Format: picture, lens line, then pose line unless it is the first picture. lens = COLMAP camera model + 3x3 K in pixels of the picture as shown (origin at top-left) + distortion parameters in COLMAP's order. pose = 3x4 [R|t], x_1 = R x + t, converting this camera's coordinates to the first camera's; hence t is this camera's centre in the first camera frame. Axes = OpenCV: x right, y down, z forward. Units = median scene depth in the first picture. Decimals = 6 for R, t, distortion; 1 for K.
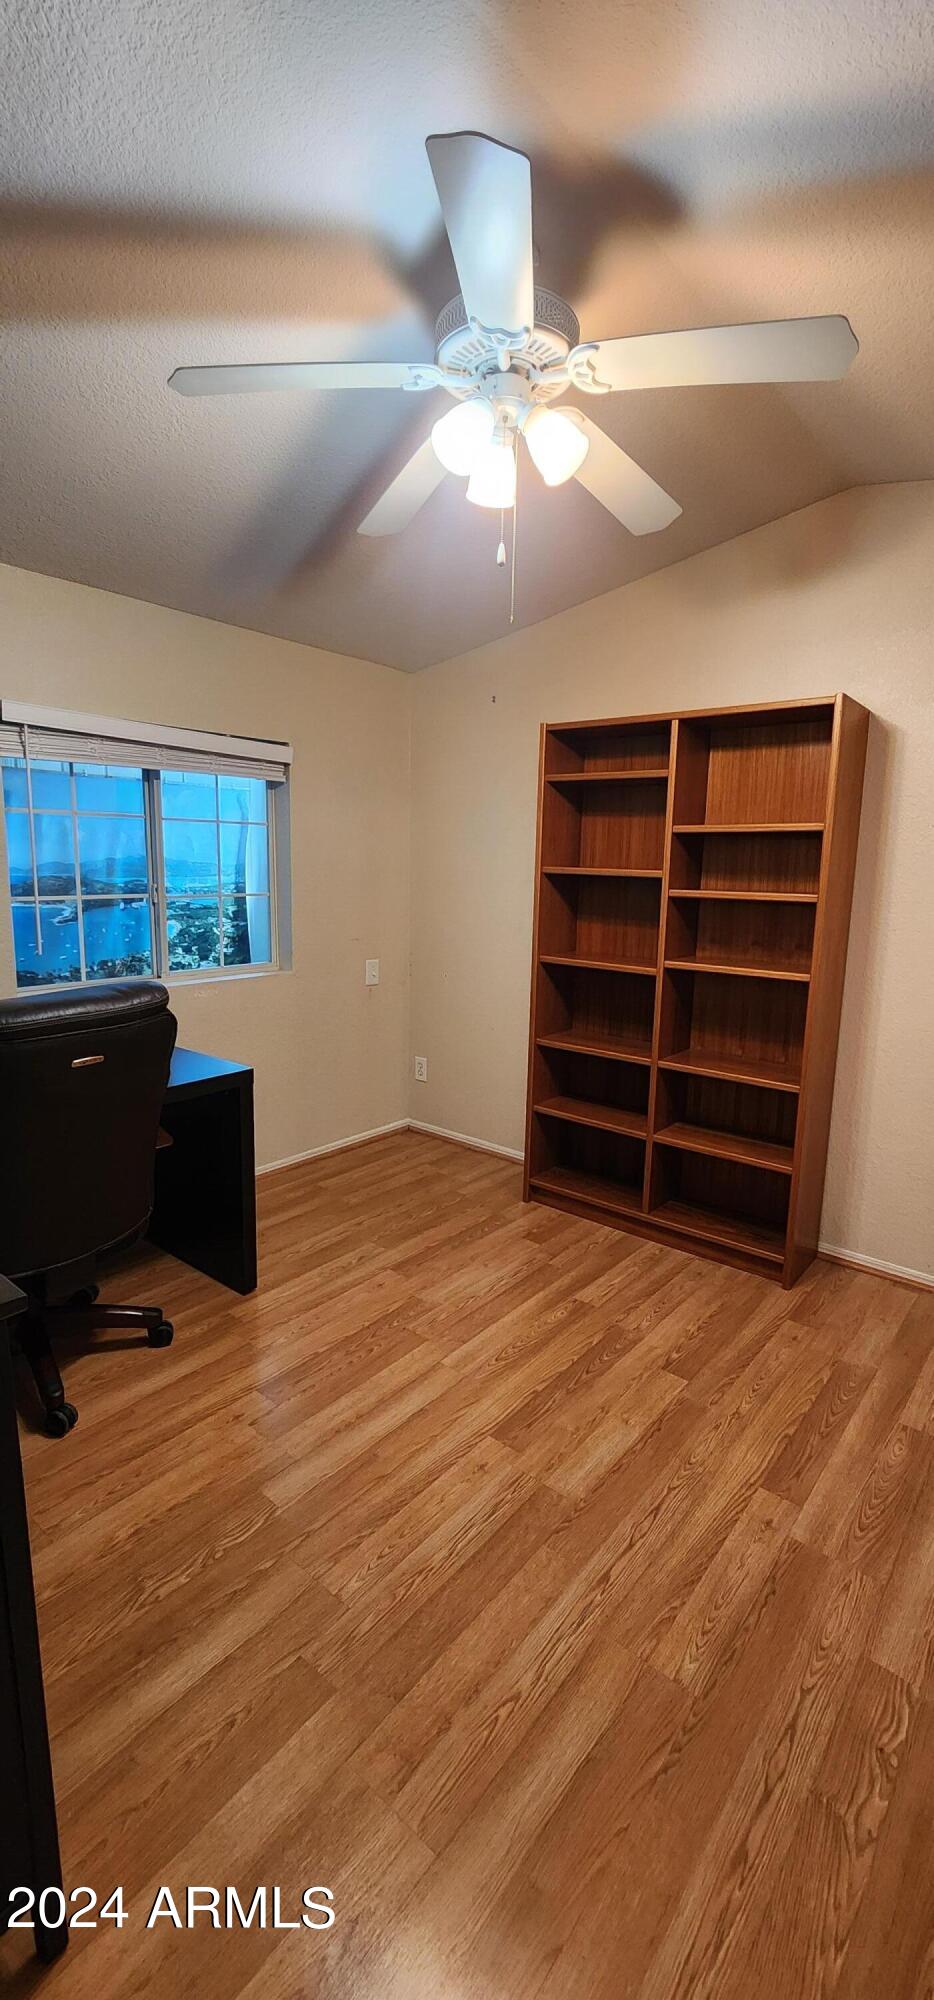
lens RADIAL K [[832.3, 0, 466.7], [0, 832.3, 1005.0], [0, 0, 1]] dist [-0.002193, 0.000017]
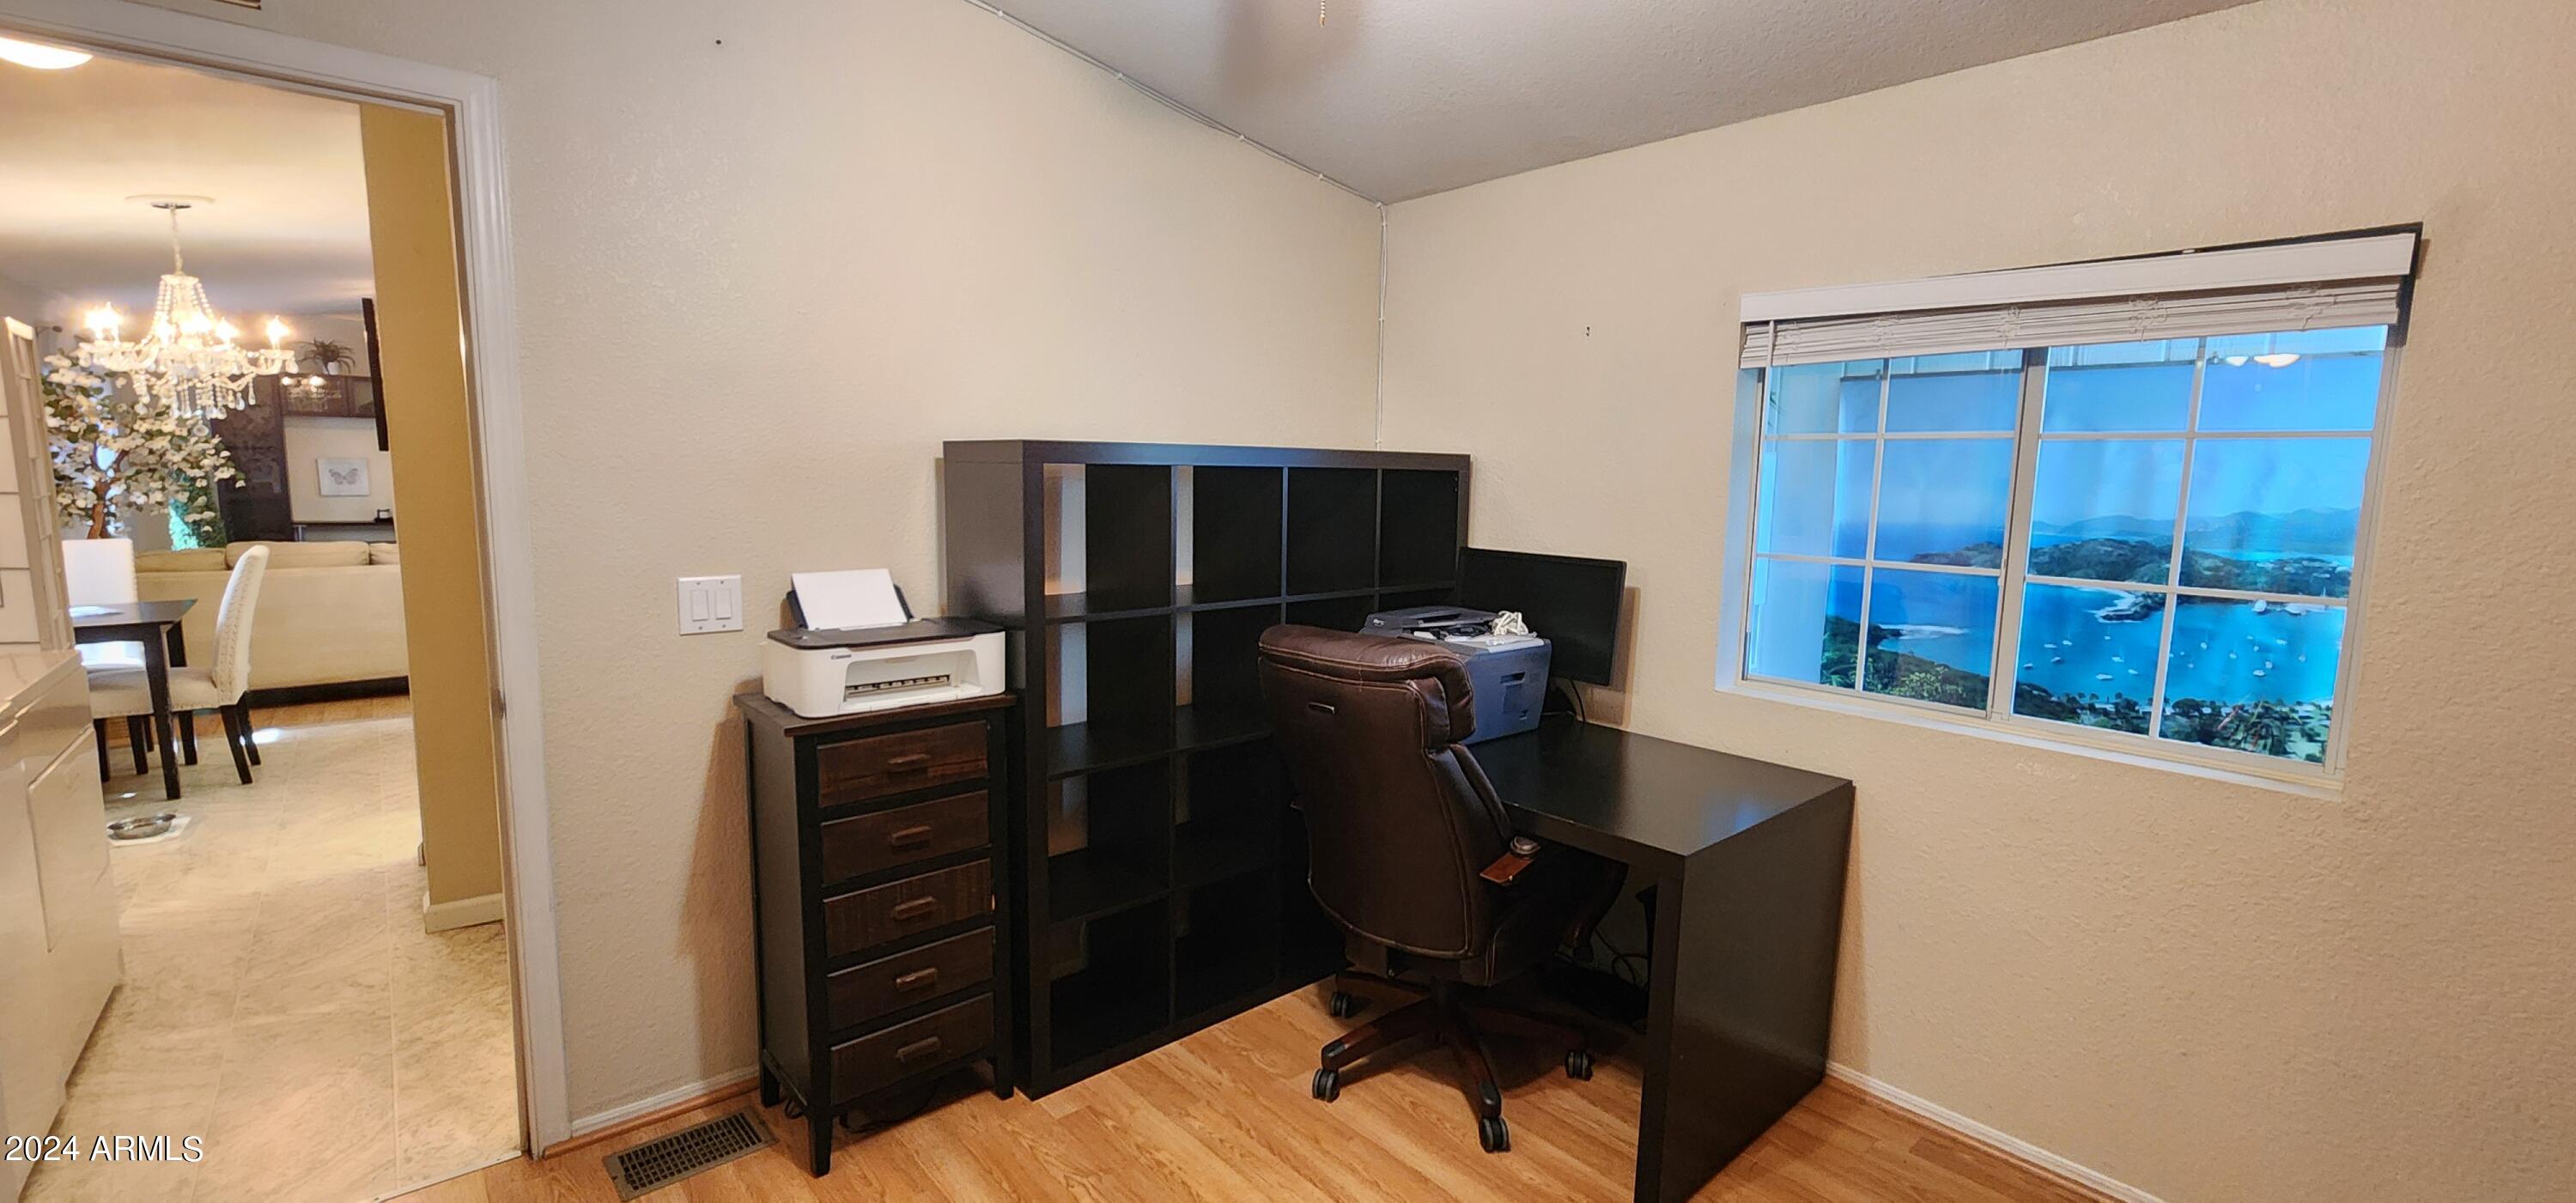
lens RADIAL K [[1072.0, 0, 1296.9], [0, 1072.0, 603.7], [0, 0, 1]] dist [-0.002193, 0.000017]
pose [[-0.170765, 0.099705, -0.980254, 0.462444], [-0.196032, 0.971540, 0.132969, -0.129025], [0.965614, 0.214868, -0.146360, 0.737276]]
